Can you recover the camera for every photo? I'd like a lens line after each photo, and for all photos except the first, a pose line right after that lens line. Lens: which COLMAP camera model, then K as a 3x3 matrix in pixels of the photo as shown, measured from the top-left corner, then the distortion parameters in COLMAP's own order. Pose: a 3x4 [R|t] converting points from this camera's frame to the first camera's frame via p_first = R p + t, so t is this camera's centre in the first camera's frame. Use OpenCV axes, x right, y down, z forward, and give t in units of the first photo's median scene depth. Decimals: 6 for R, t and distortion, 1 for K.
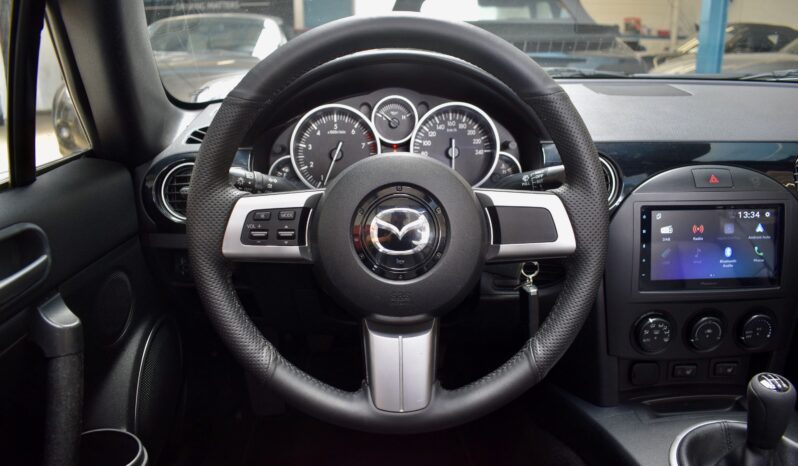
lens RADIAL K [[618.6, 0, 399.0], [0, 618.6, 233.0], [0, 0, 1]] dist [-0.082852, 0.001018]
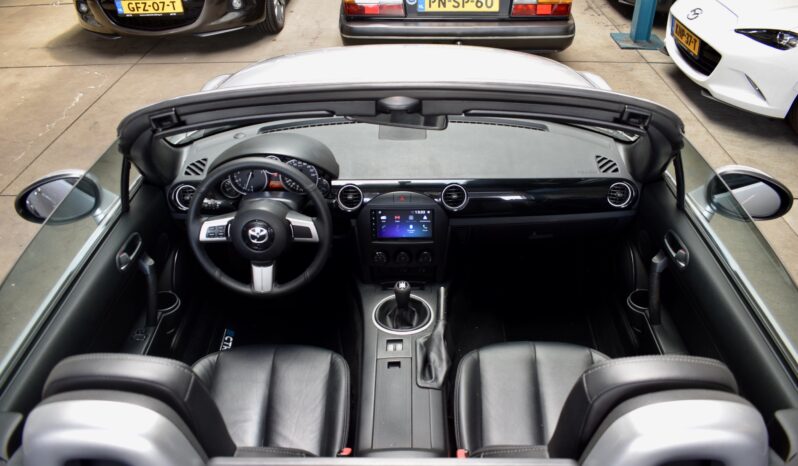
lens RADIAL K [[618.6, 0, 399.0], [0, 618.6, 233.0], [0, 0, 1]] dist [-0.082852, 0.001018]
pose [[0.999470, 0.016450, -0.028076, 0.723216], [-0.007690, 0.957775, 0.287415, -0.824902], [0.031618, -0.287047, 0.957395, -1.715753]]
